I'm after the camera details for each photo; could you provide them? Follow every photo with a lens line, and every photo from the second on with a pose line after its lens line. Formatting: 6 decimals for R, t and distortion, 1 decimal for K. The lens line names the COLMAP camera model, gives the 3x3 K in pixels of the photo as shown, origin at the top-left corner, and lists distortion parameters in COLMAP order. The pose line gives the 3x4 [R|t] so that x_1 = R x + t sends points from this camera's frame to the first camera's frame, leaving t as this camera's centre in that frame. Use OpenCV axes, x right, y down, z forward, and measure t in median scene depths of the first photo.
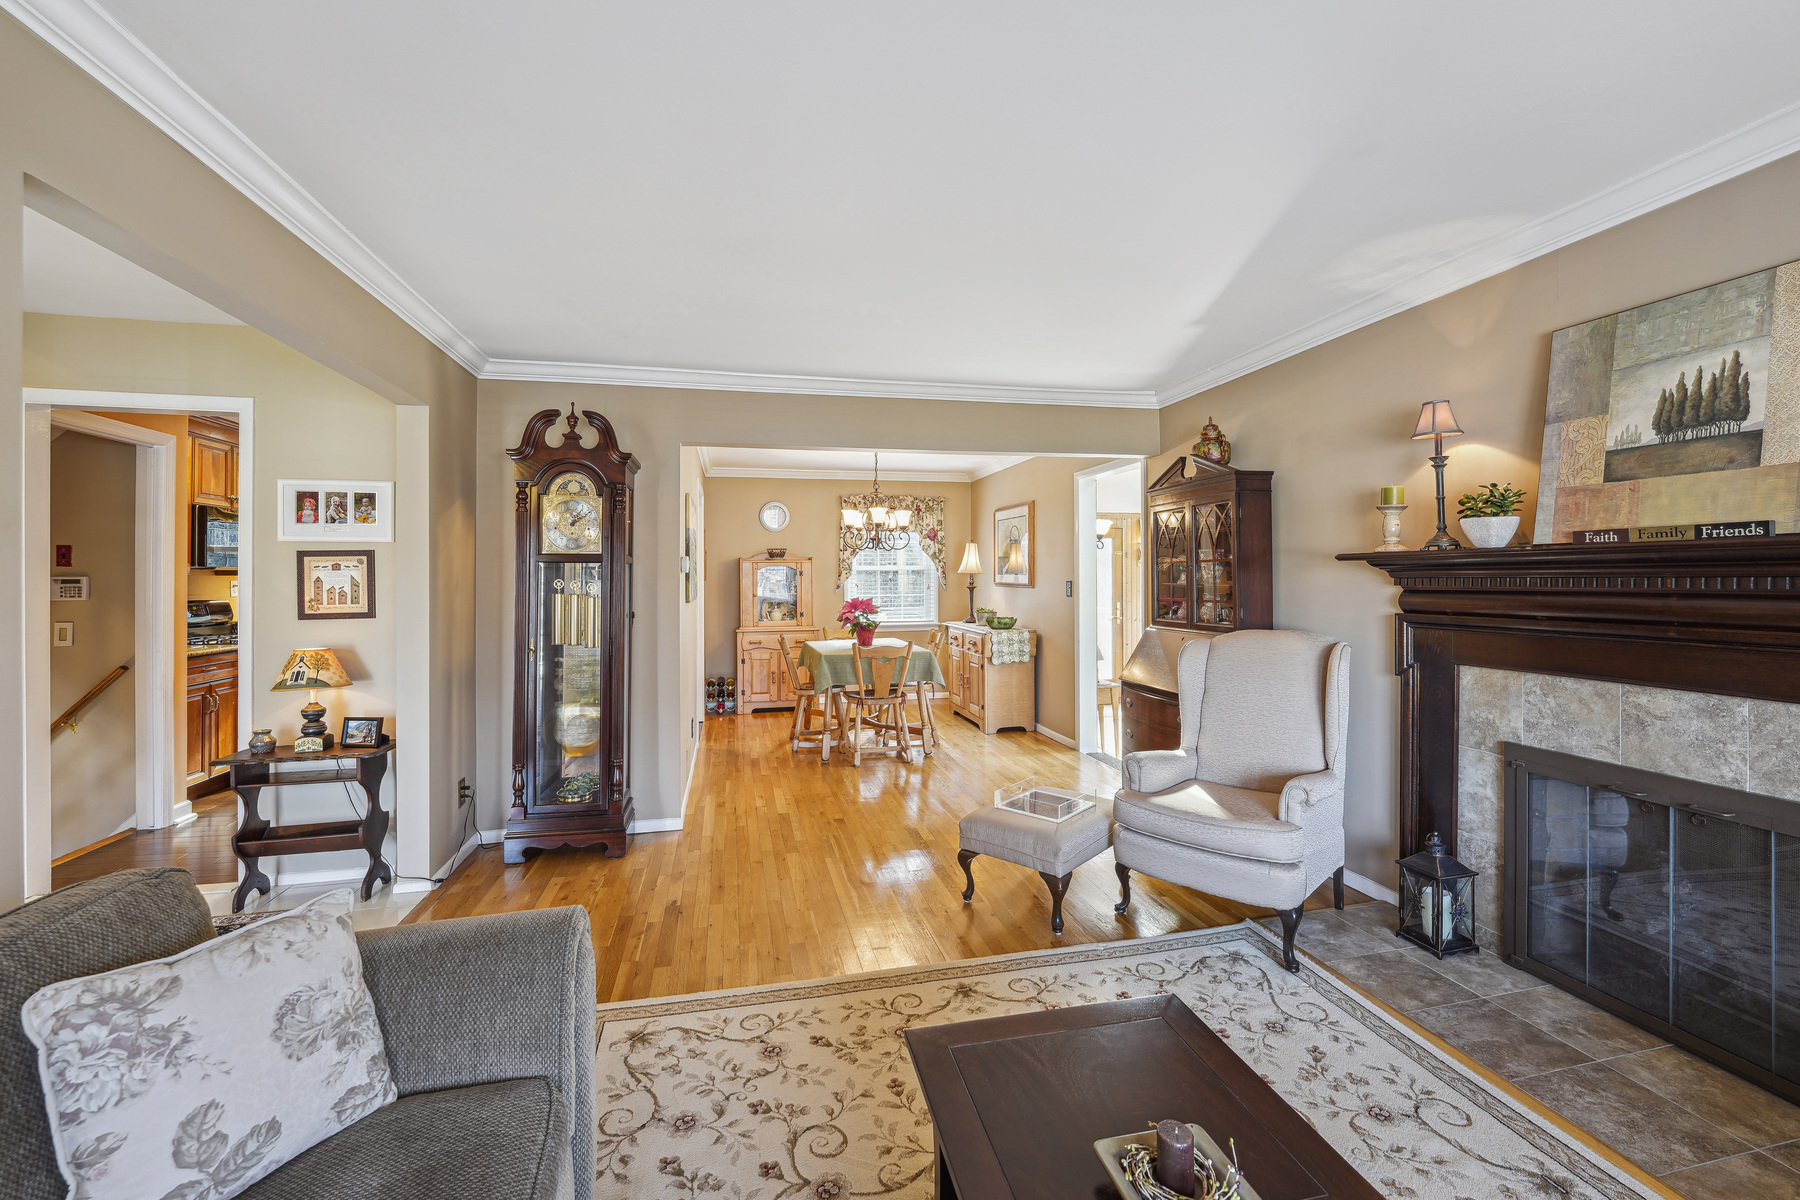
lens RADIAL K [[719.6, 0, 897.5], [0, 719.6, 580.9], [0, 0, 1]] dist [-0.017786, 0.000003]
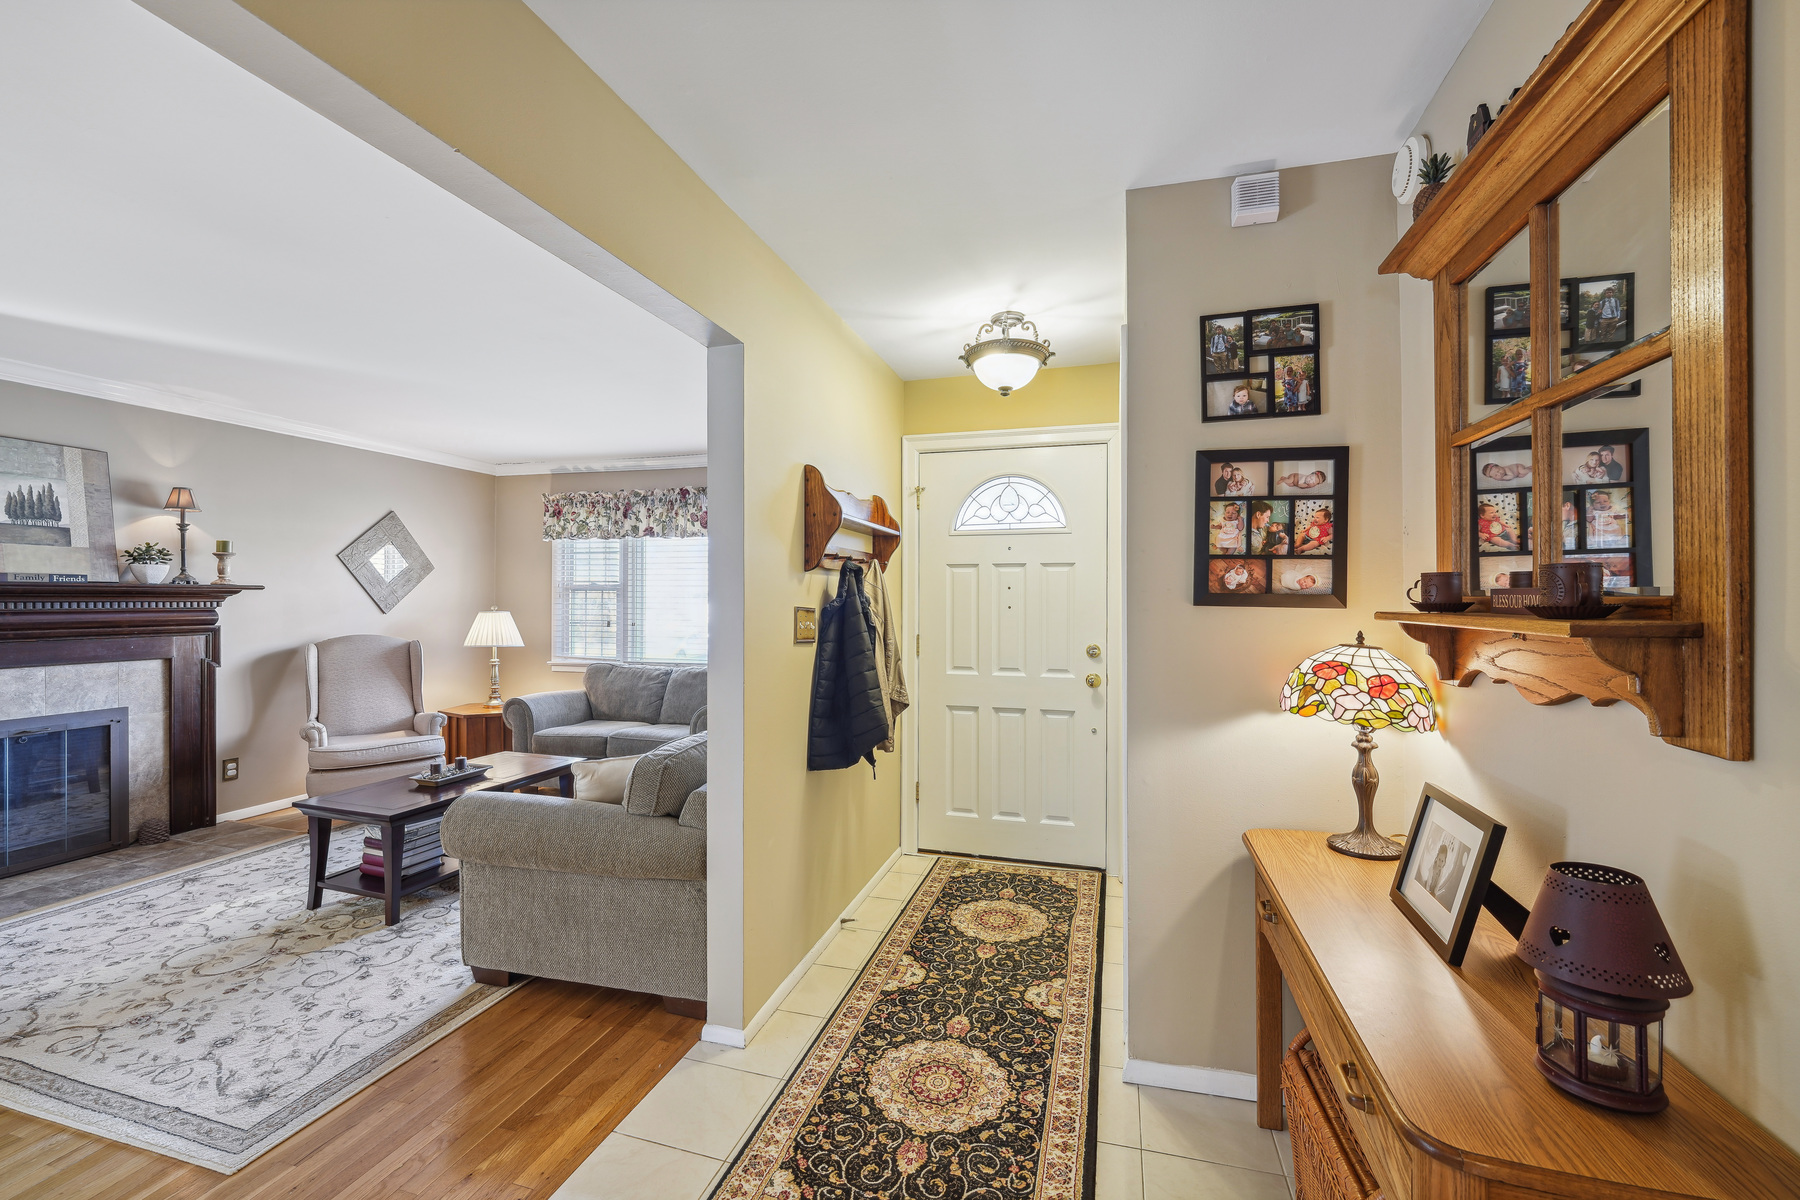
lens RADIAL K [[731.6, 0, 900.0], [0, 731.6, 600.0], [0, 0, 1]] dist [0.000098, -0.000001]
pose [[-0.877413, 0.003603, 0.479721, -1.721100], [0.003817, 0.999993, -0.000529, -0.001595], [-0.479720, 0.001367, -0.877421, 1.589039]]
